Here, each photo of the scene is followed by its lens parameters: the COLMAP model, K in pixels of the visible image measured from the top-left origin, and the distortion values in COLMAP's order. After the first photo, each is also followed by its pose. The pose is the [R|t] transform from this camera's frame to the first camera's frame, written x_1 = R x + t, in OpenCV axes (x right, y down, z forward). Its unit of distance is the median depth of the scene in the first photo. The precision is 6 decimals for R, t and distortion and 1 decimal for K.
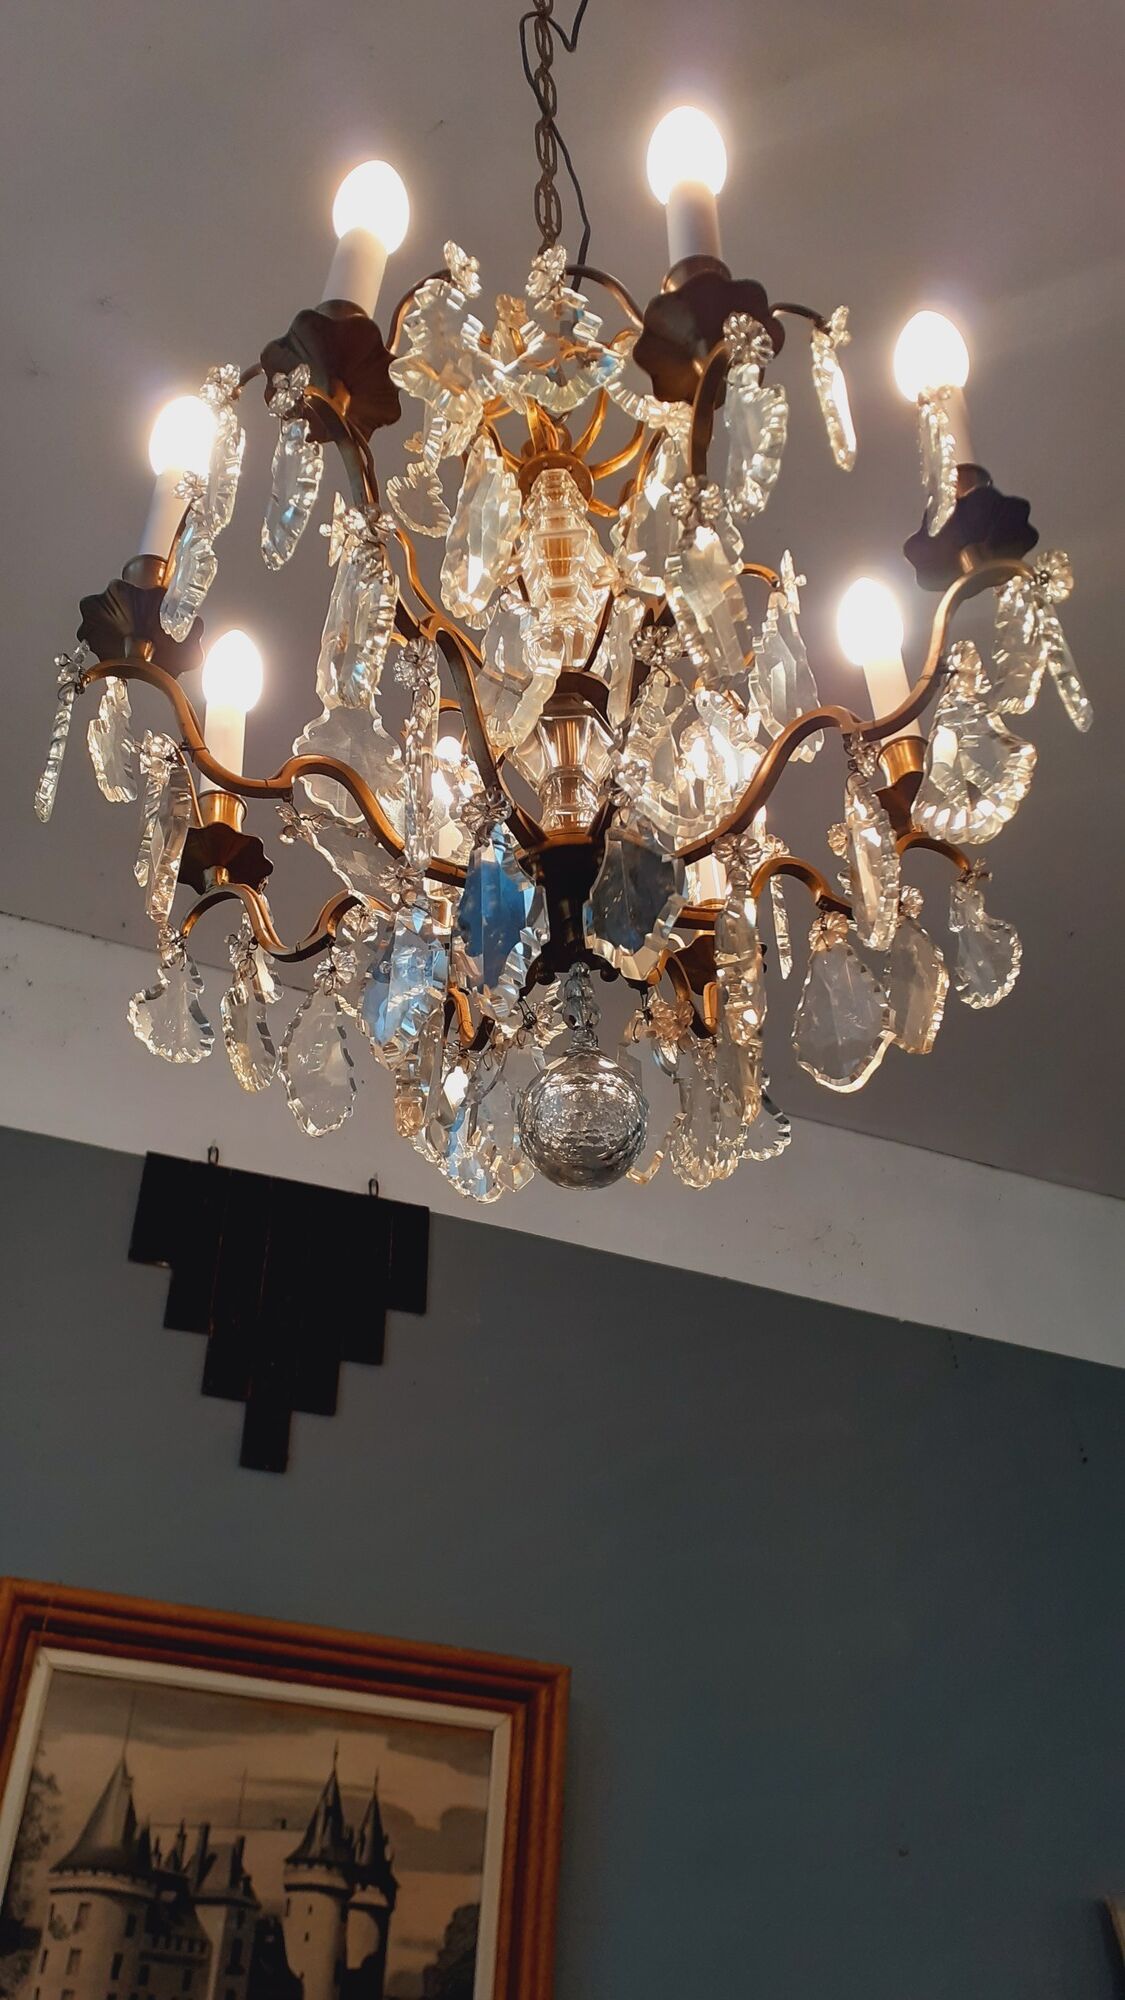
lens RADIAL K [[1509.8, 0, 623.3], [0, 1509.8, 1056.7], [0, 0, 1]] dist [0.016530, -0.032146]
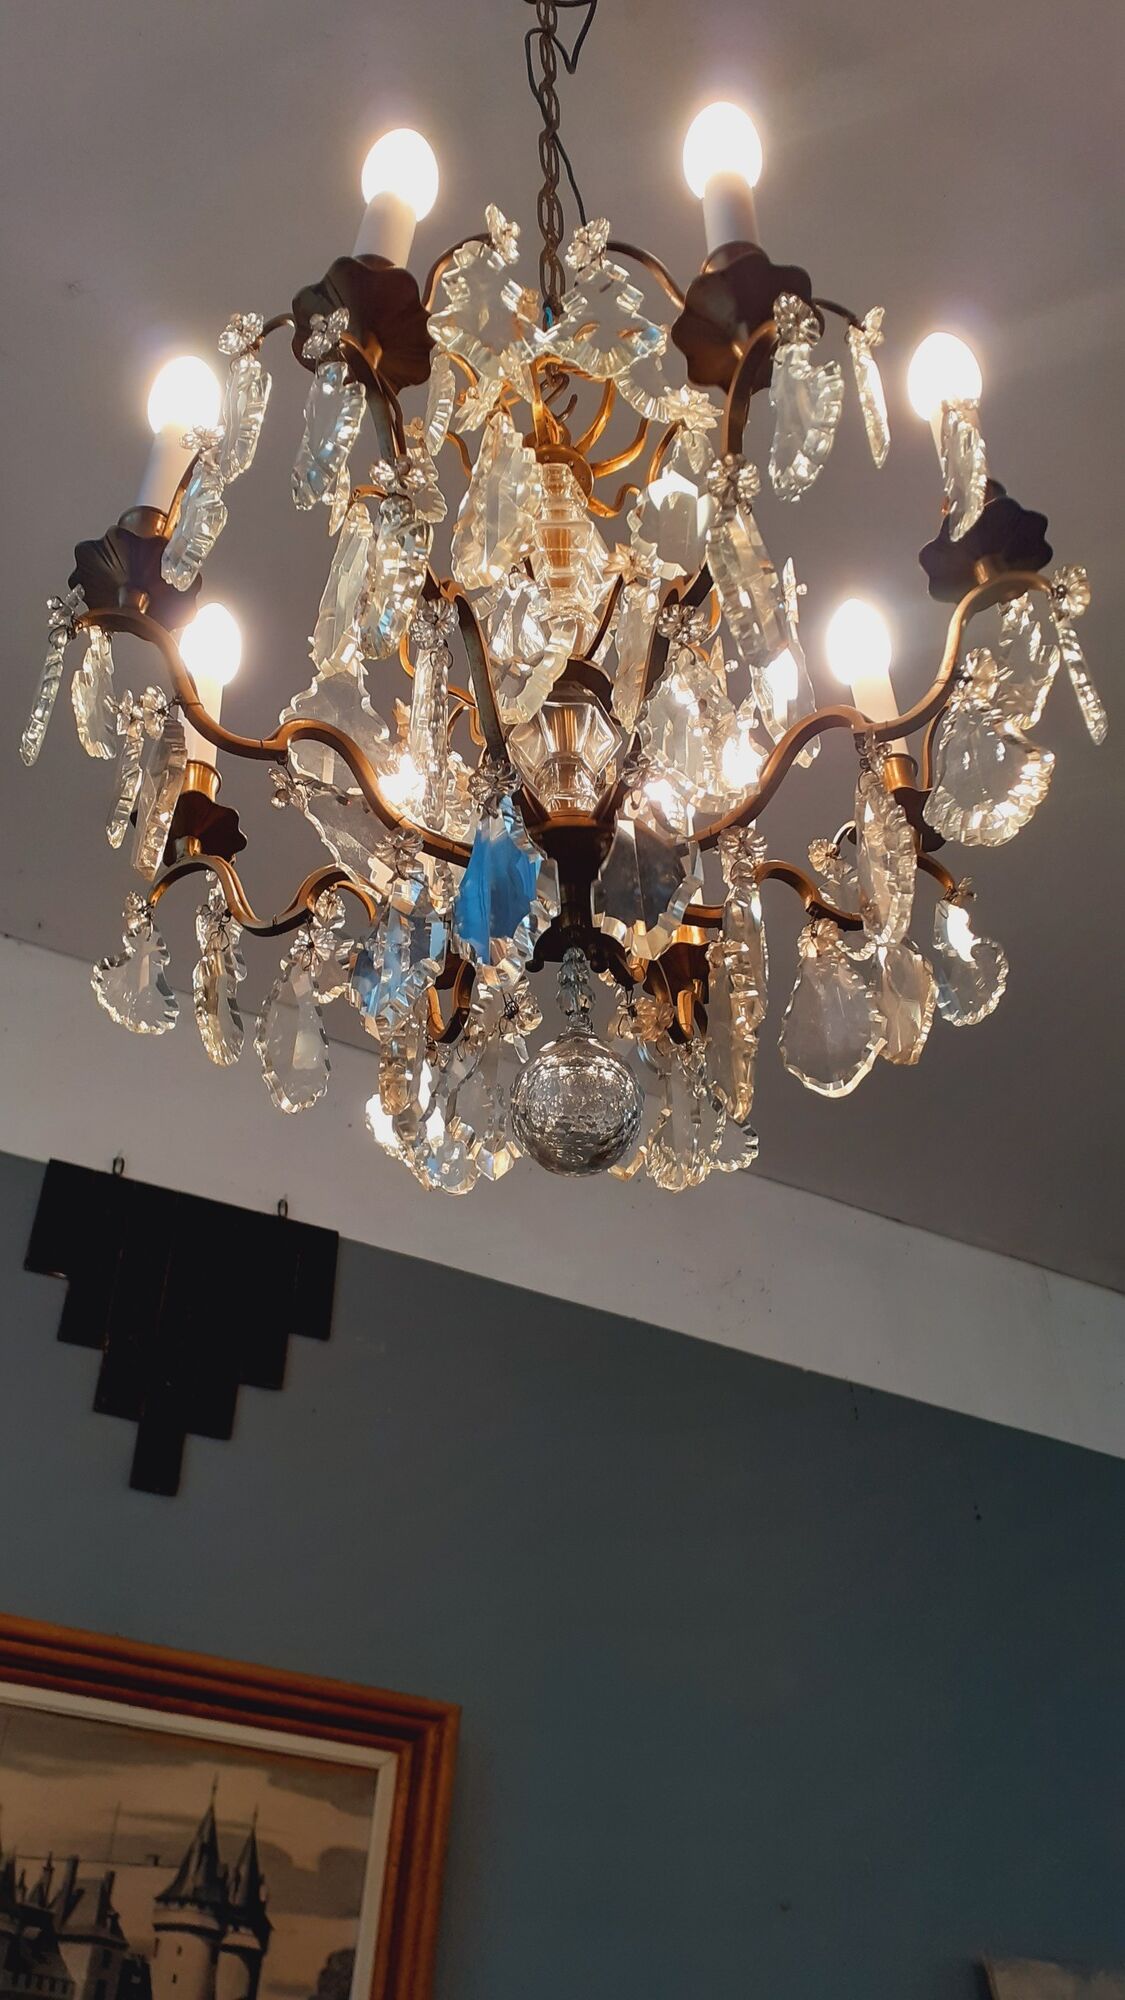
lens RADIAL K [[1509.8, 0, 613.4], [0, 1509.8, 1064.3], [0, 0, 1]] dist [0.016530, -0.032146]
pose [[0.996660, 0.055718, 0.059705, -0.048350], [-0.054067, 0.998119, -0.028914, 0.033029], [-0.061203, 0.025590, 0.997797, 0.021314]]
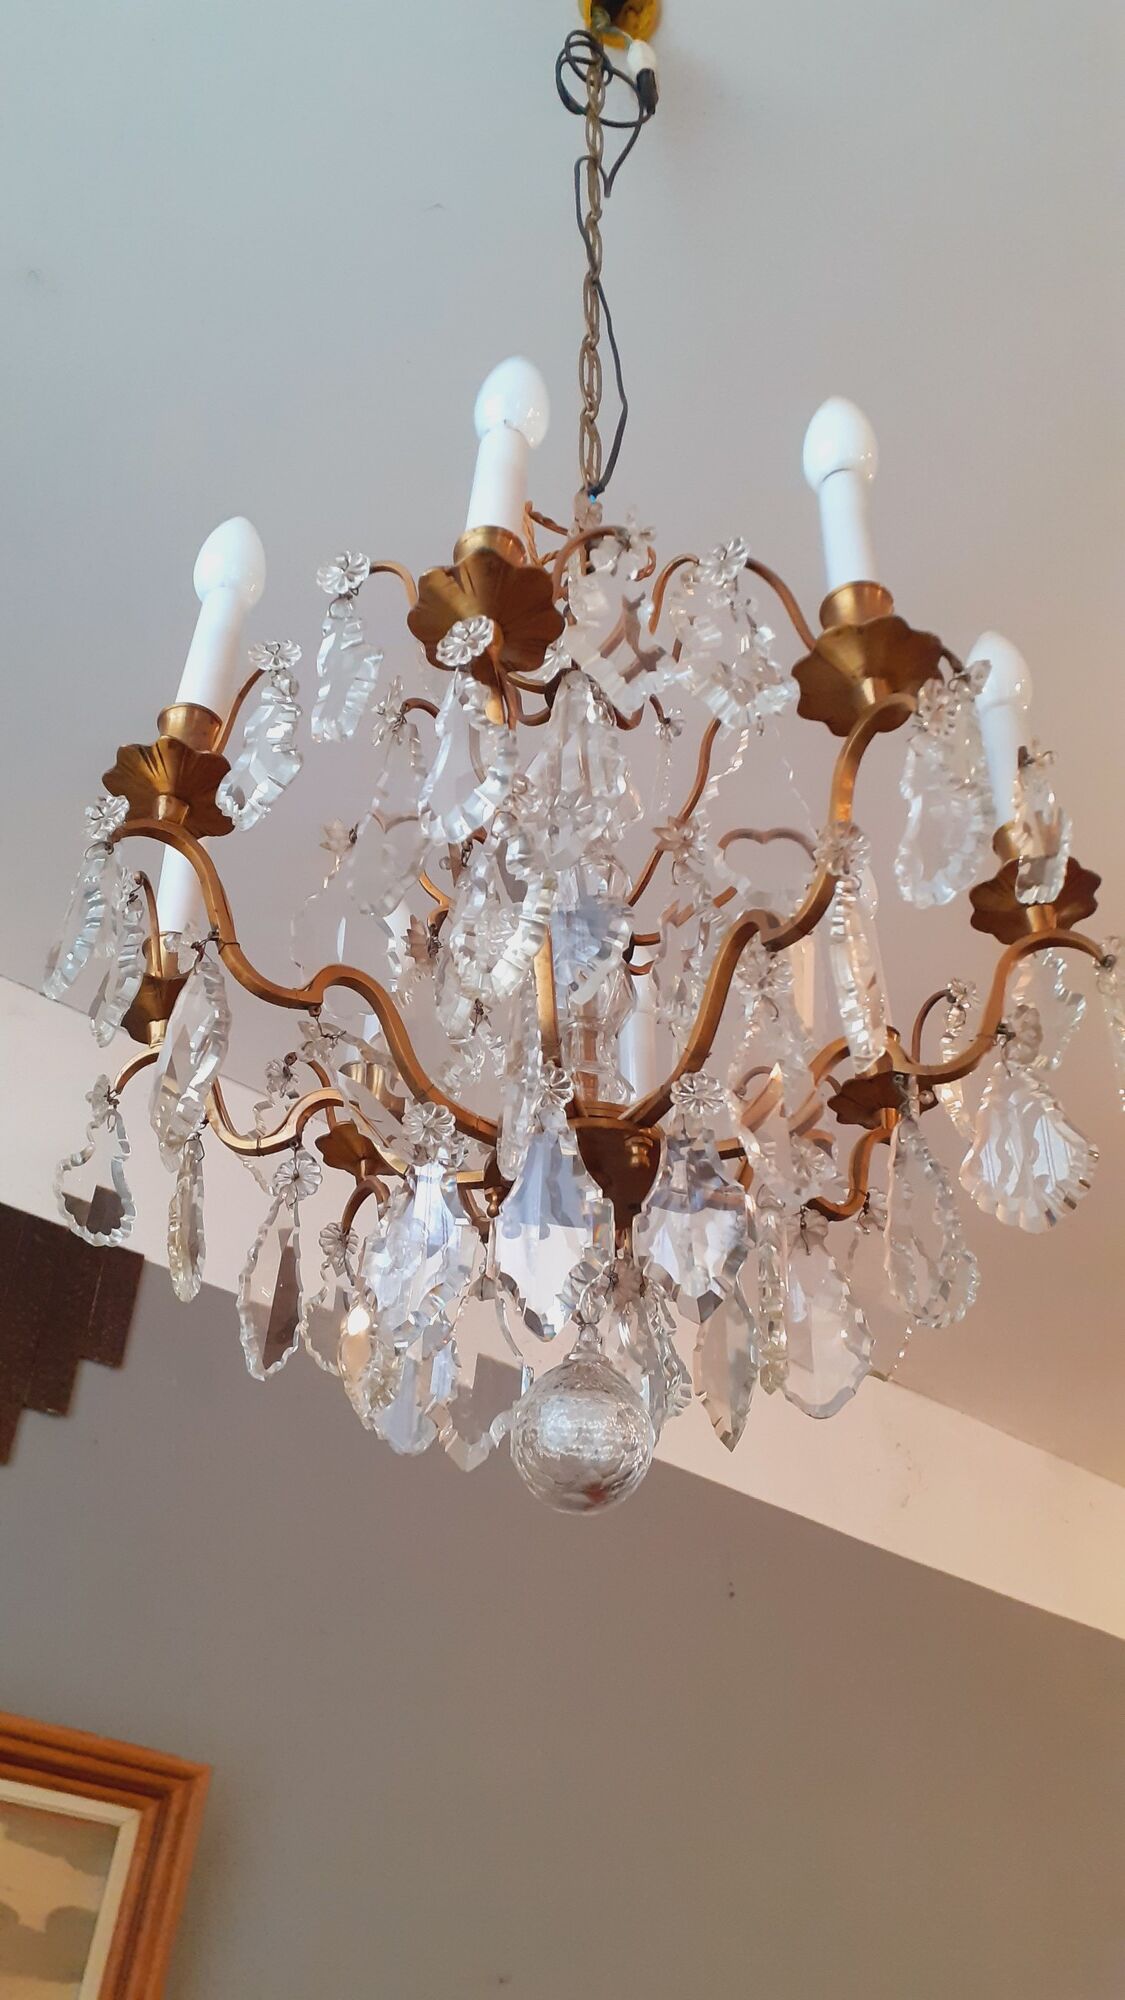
lens RADIAL K [[1509.8, 0, 576.4], [0, 1509.8, 1067.0], [0, 0, 1]] dist [0.016530, -0.032146]
pose [[0.964072, 0.197059, 0.178140, -0.190147], [-0.194372, 0.980386, -0.032591, -0.118072], [-0.181068, -0.003205, 0.983465, 0.053554]]
